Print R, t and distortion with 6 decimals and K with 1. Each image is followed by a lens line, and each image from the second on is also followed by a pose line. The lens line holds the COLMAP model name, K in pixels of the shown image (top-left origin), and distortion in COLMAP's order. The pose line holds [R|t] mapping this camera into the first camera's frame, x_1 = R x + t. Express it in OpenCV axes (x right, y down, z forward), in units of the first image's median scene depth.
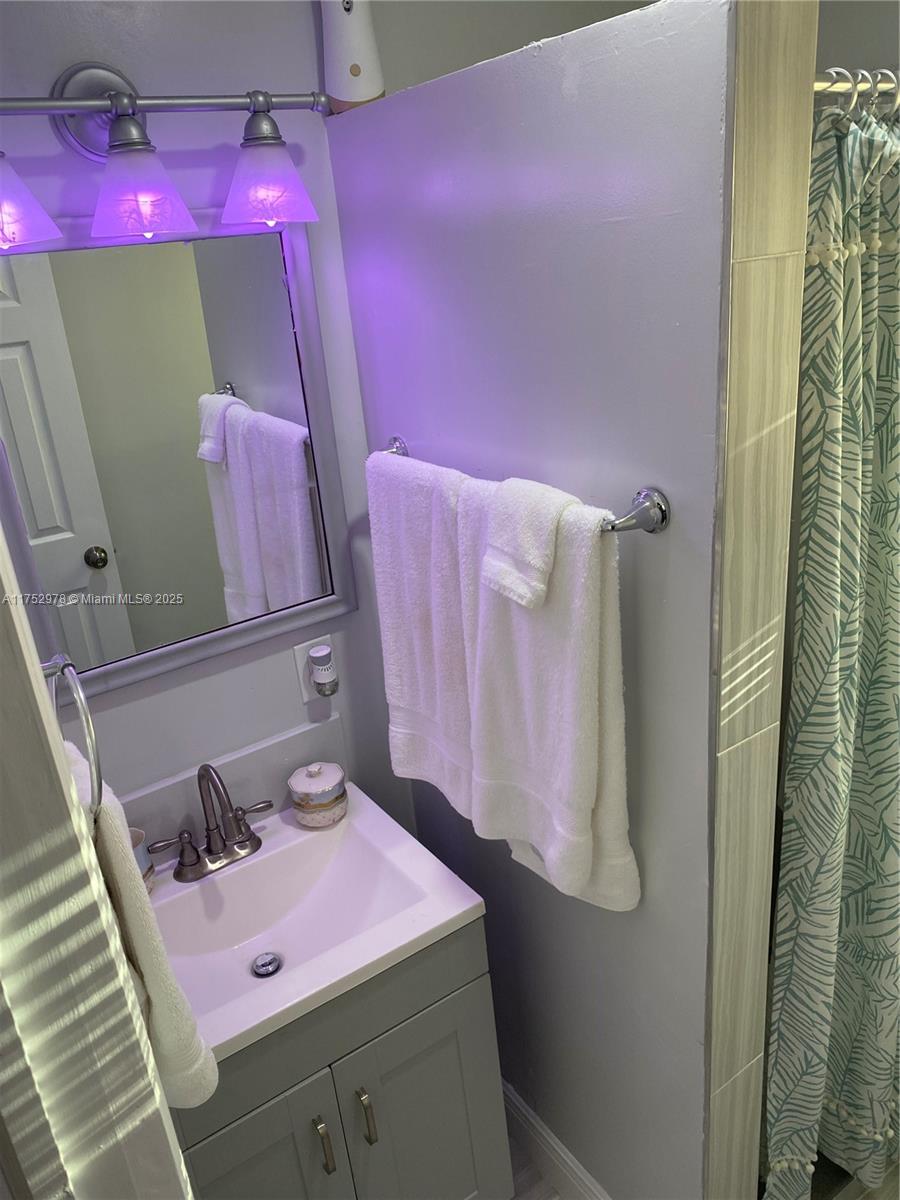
lens RADIAL K [[919.1, 0, 449.4], [0, 919.1, 600.5], [0, 0, 1]] dist [0.025182, -0.002050]
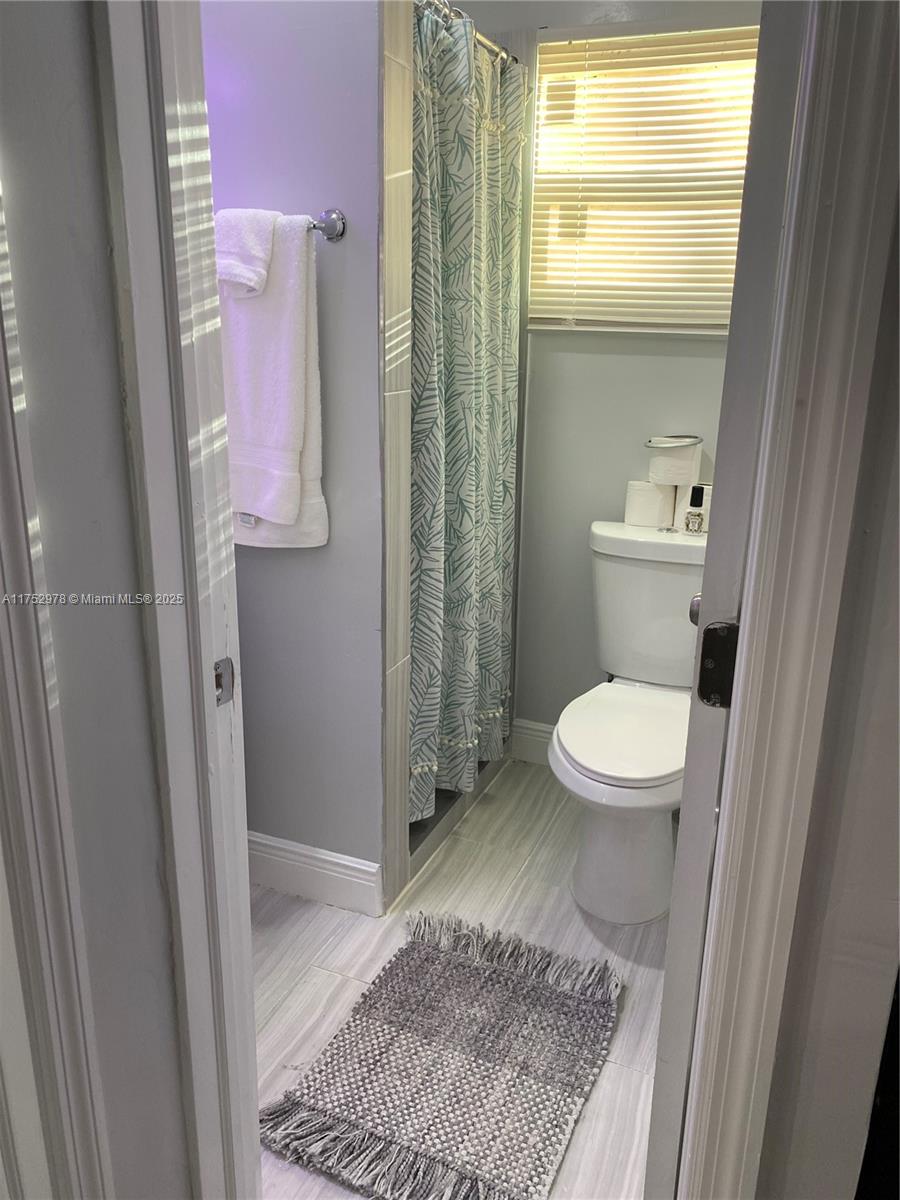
lens RADIAL K [[919.1, 0, 451.2], [0, 919.1, 600.2], [0, 0, 1]] dist [0.025182, -0.002050]
pose [[0.825462, -0.047528, 0.562453, -0.456306], [0.120461, 0.988326, -0.093275, 0.610306], [-0.551454, 0.144749, 0.821551, -0.248655]]
